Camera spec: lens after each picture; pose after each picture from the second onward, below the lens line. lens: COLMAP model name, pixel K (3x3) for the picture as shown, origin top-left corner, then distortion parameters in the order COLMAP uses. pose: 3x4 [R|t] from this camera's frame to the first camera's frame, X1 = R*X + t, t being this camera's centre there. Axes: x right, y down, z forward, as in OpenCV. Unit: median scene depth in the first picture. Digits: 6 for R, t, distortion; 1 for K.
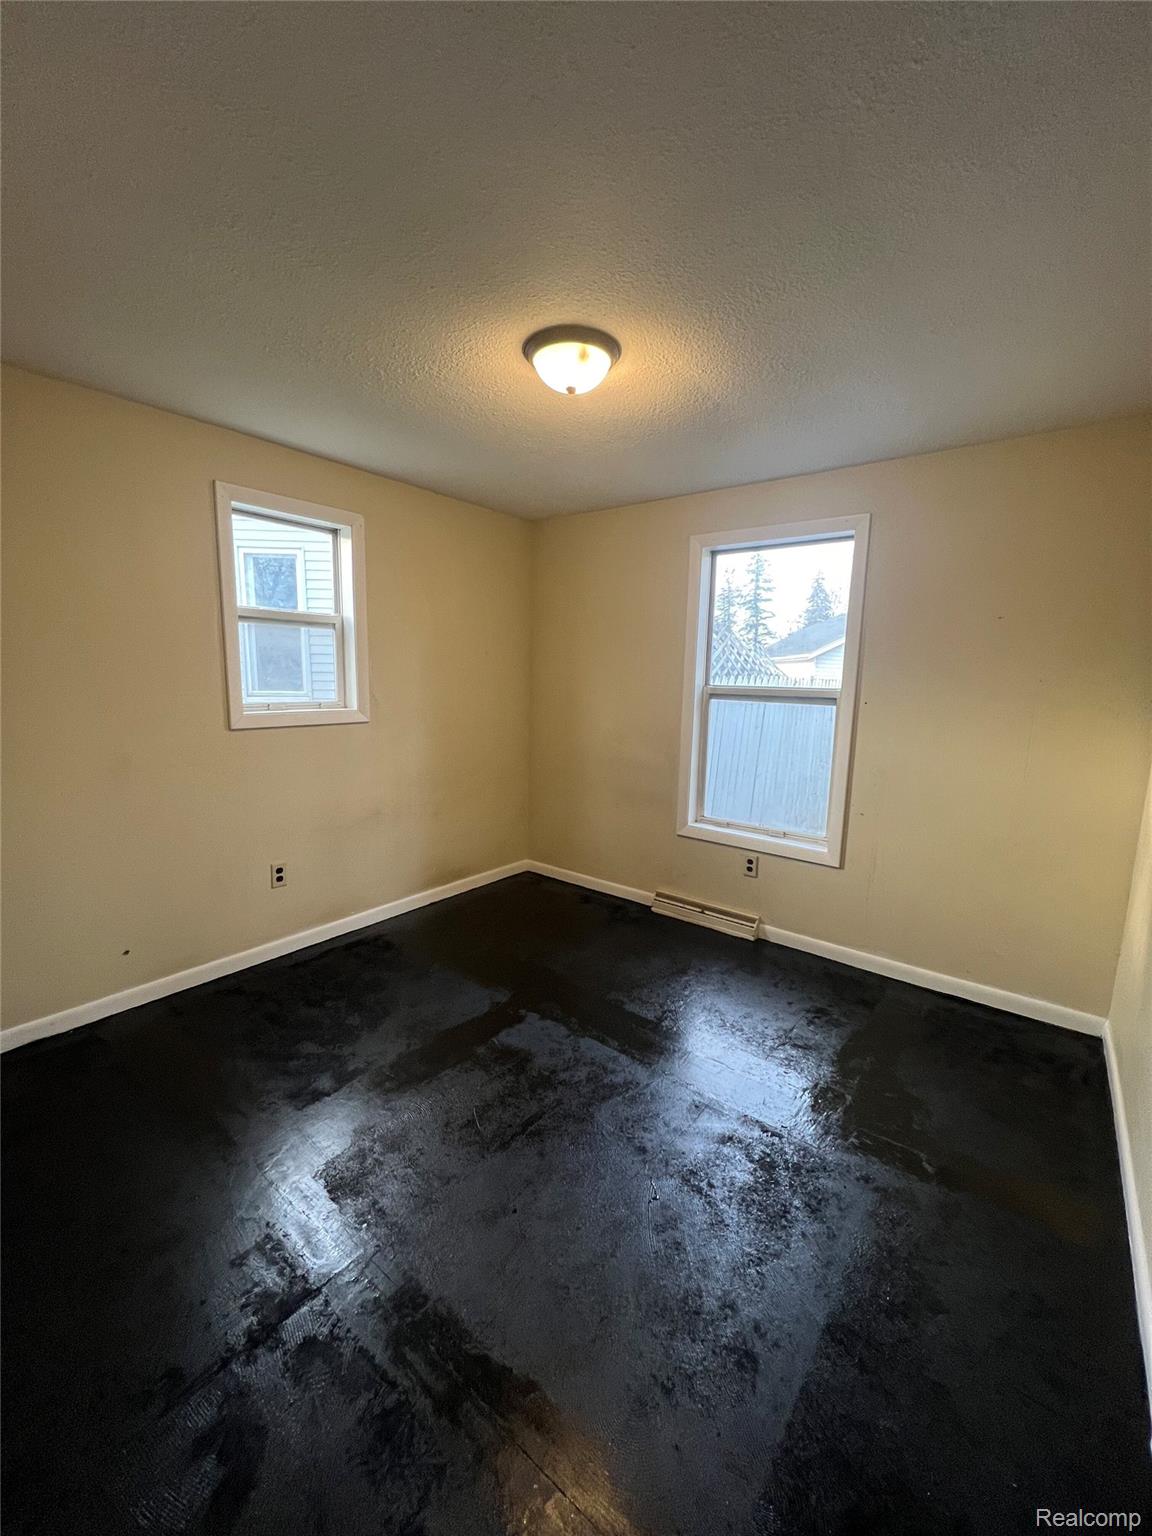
lens RADIAL K [[614.8, 0, 576.0], [0, 614.8, 768.0], [0, 0, 1]] dist [-0.000866, -0.000009]
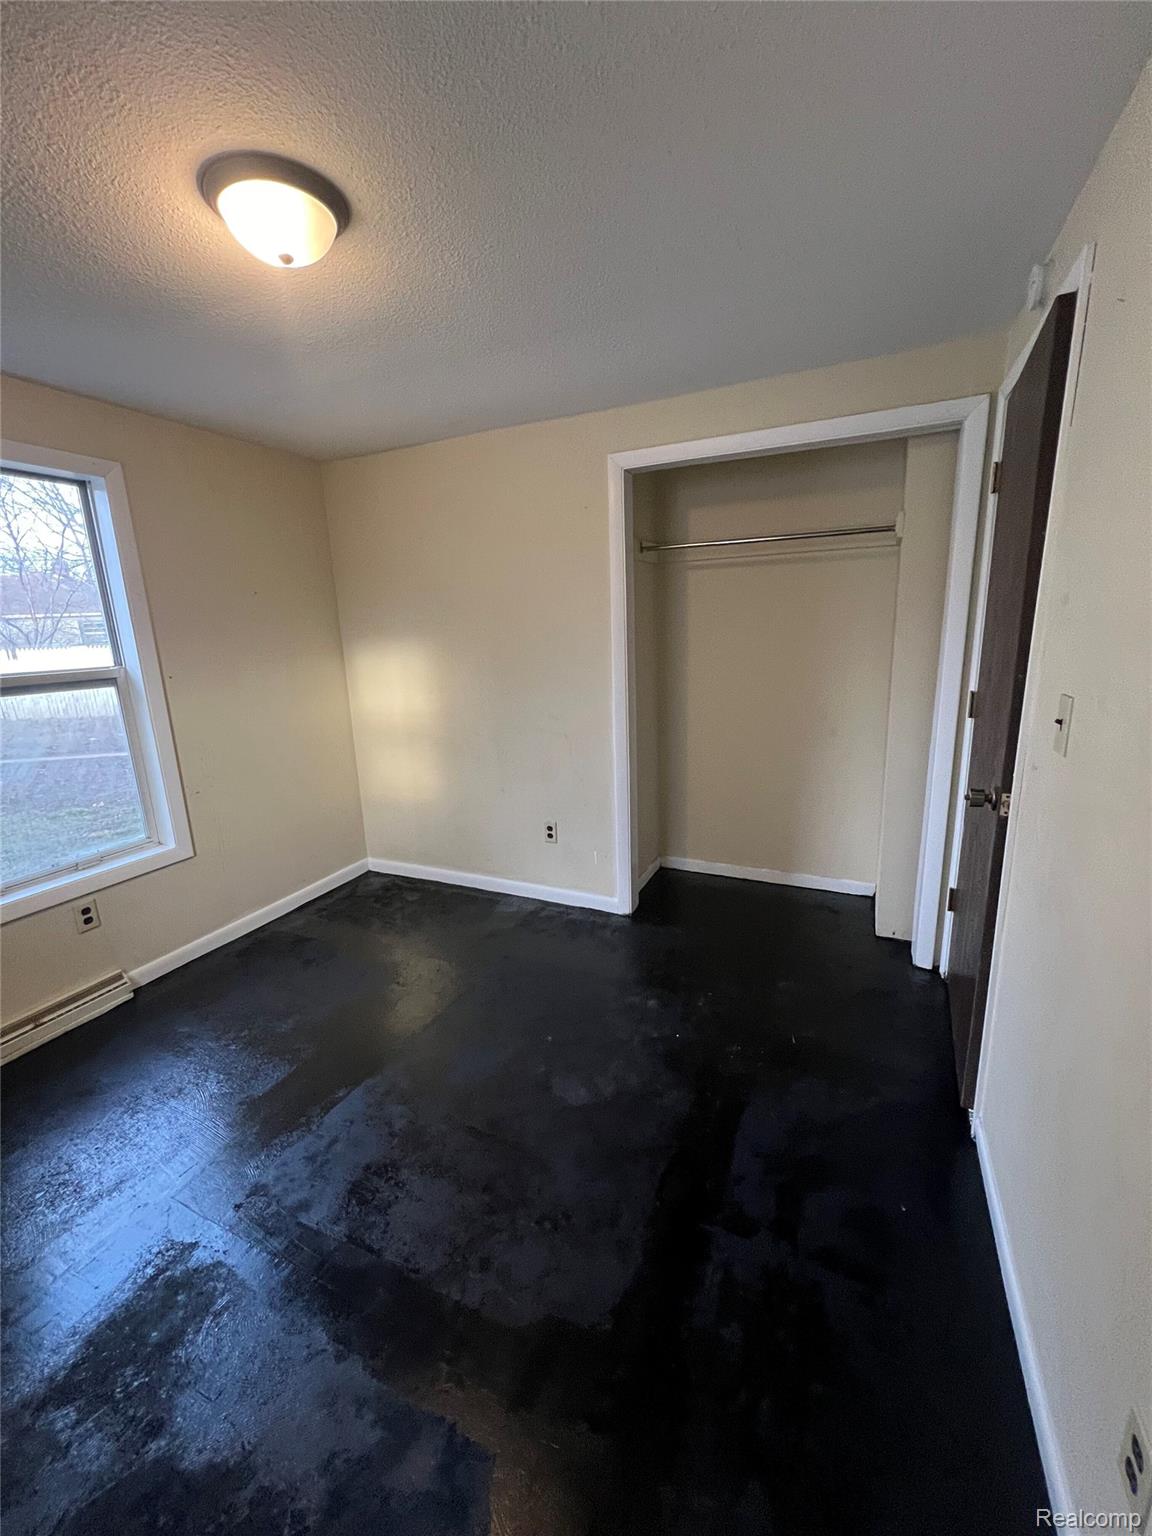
lens RADIAL K [[614.8, 0, 576.0], [0, 614.8, 768.0], [0, 0, 1]] dist [-0.000866, -0.000009]
pose [[-0.239668, -0.226380, 0.944093, -0.554006], [0.182043, 0.944708, 0.272741, -0.111066], [-0.953635, 0.237232, -0.185205, 0.580699]]
